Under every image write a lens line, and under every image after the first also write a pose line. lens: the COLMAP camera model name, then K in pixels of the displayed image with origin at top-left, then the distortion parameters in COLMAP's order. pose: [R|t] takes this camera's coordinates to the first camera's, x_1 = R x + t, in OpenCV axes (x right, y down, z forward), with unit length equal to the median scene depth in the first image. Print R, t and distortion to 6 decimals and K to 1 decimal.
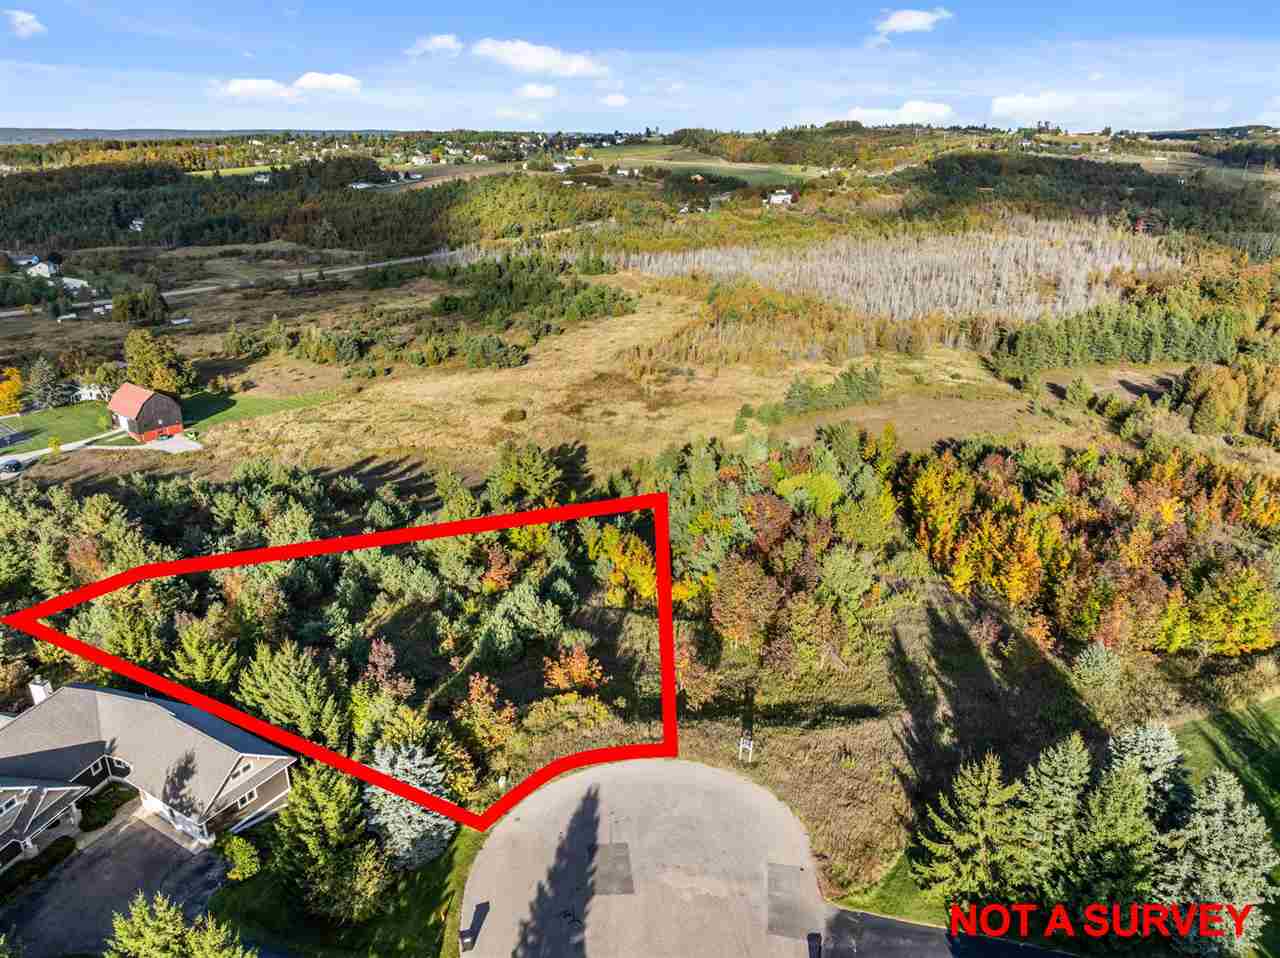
lens RADIAL K [[893.4, 0, 646.2], [0, 893.4, 477.6], [0, 0, 1]] dist [-0.042311, 0.002589]
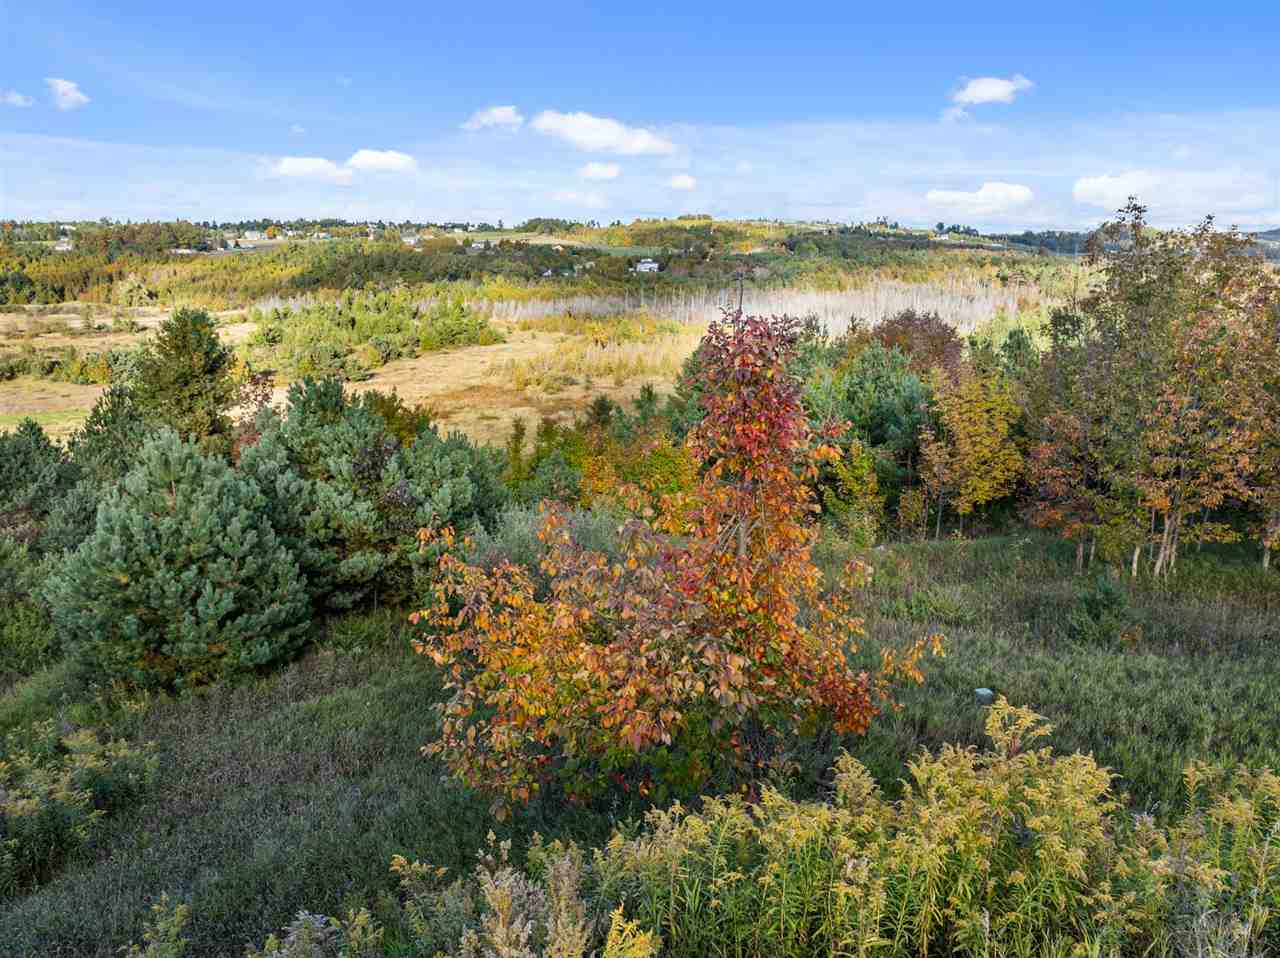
lens RADIAL K [[893.4, 0, 646.2], [0, 893.4, 477.6], [0, 0, 1]] dist [-0.042311, 0.002589]
pose [[0.986663, -0.033403, 0.159312, -0.013146], [0.052229, 0.991935, -0.115488, 0.027603], [-0.154169, 0.122269, 0.980450, 0.112703]]
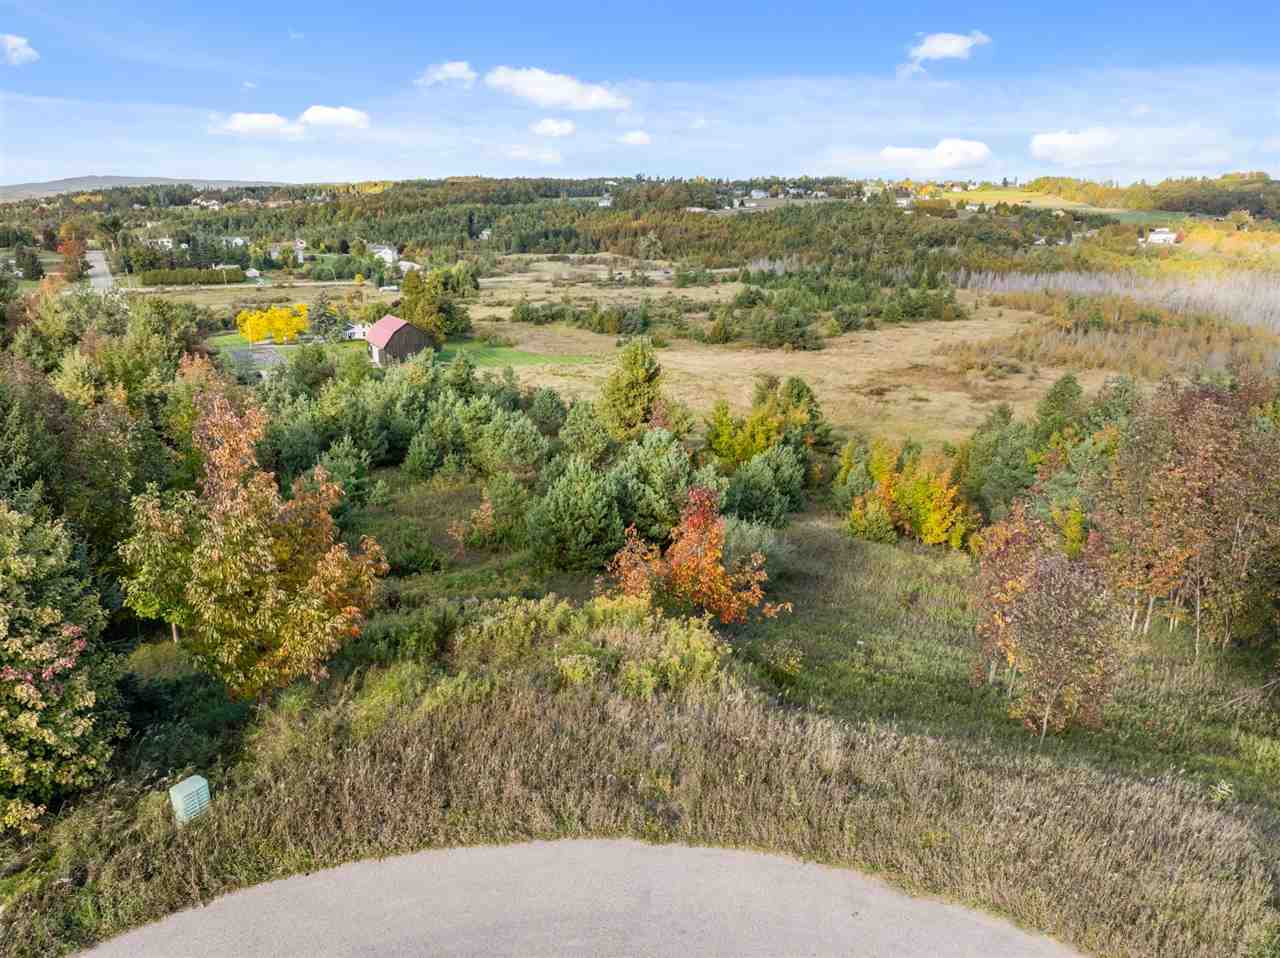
lens RADIAL K [[893.4, 0, 646.2], [0, 893.4, 477.6], [0, 0, 1]] dist [-0.042311, 0.002589]
pose [[0.933377, 0.117110, -0.339252, 0.002952], [-0.139943, 0.989201, -0.043548, 0.025617], [0.330489, 0.088123, 0.939687, 0.083314]]
